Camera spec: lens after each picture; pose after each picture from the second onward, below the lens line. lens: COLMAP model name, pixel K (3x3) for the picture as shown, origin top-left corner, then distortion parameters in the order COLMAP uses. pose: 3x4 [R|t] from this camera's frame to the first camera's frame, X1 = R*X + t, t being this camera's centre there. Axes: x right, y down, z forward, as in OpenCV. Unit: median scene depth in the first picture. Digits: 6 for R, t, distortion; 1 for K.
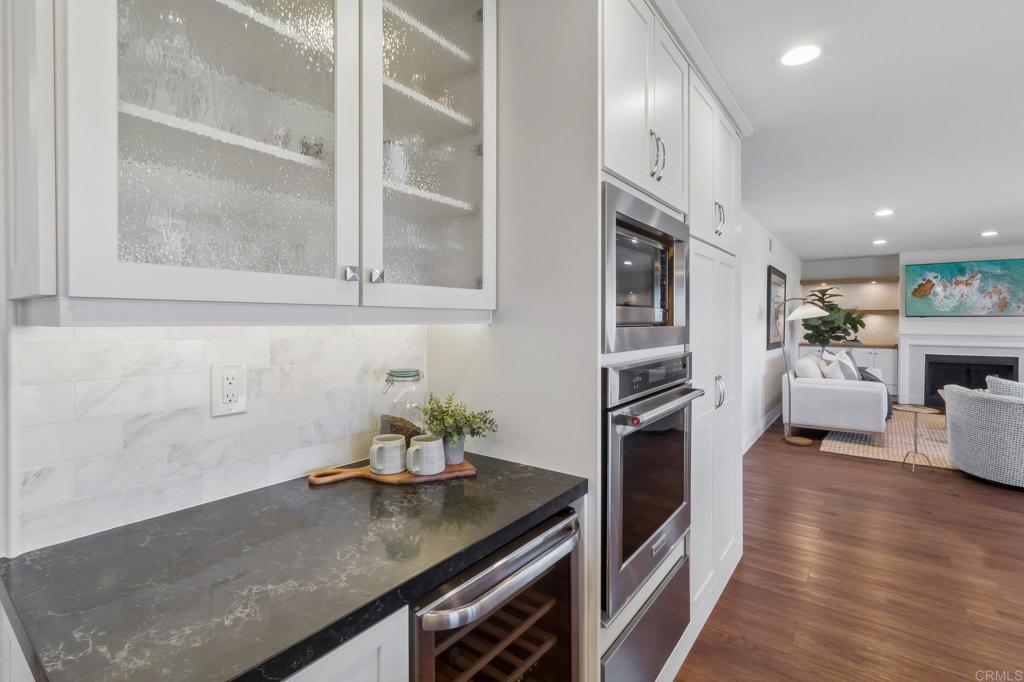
lens RADIAL K [[467.0, 0, 509.0], [0, 467.0, 315.9], [0, 0, 1]] dist [0.002381, 0.000711]
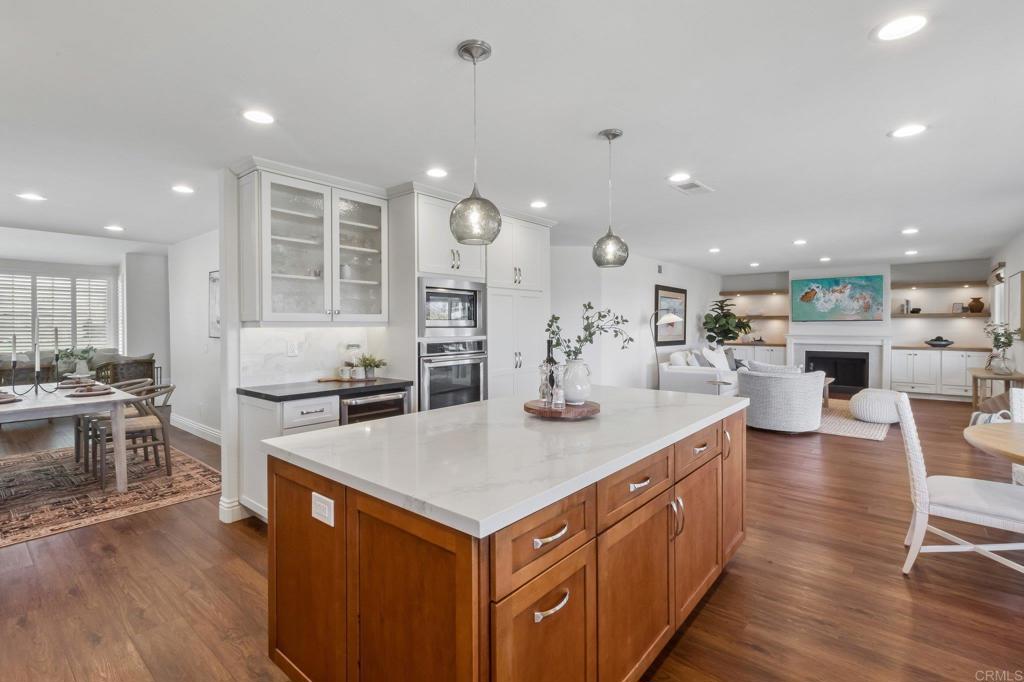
lens RADIAL K [[471.5, 0, 507.2], [0, 471.5, 330.4], [0, 0, 1]] dist [0.001984, 0.000782]
pose [[0.998148, -0.003534, -0.060730, 0.200763], [0.004770, 0.999784, 0.020217, -0.003573], [0.060645, -0.020469, 0.997949, -0.402655]]
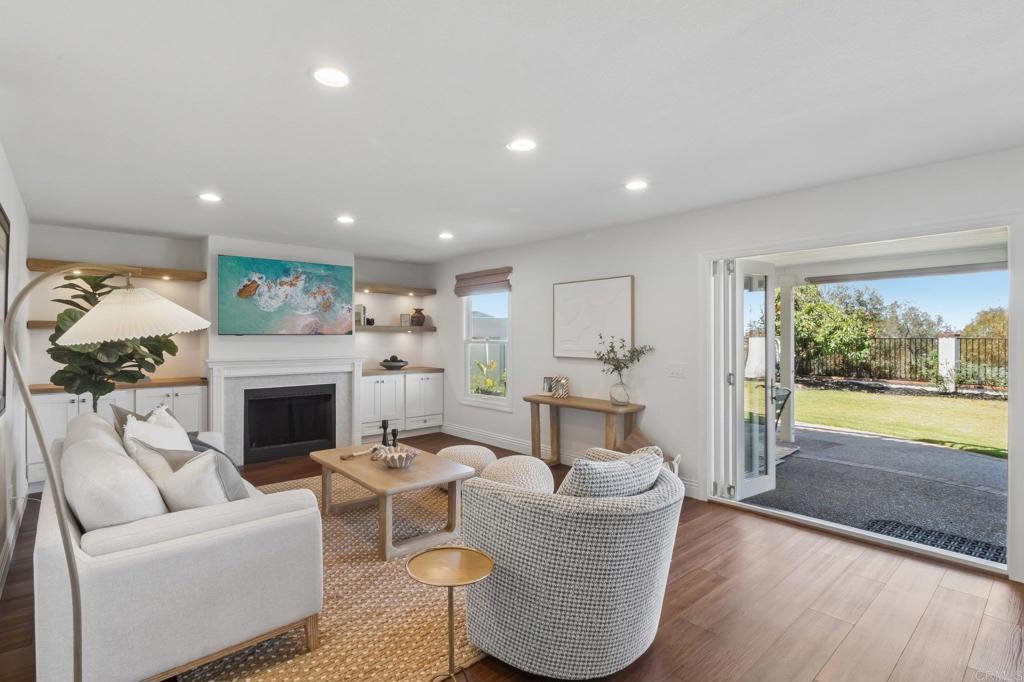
lens RADIAL K [[504.5, 0, 512.0], [0, 504.5, 341.0], [0, 0, 1]] dist [-0.003243, -0.000215]
pose [[0.200413, -0.007086, 0.979686, 0.312847], [-0.006677, 0.999941, 0.008598, 0.003142], [-0.979689, -0.008265, 0.200354, 0.589649]]
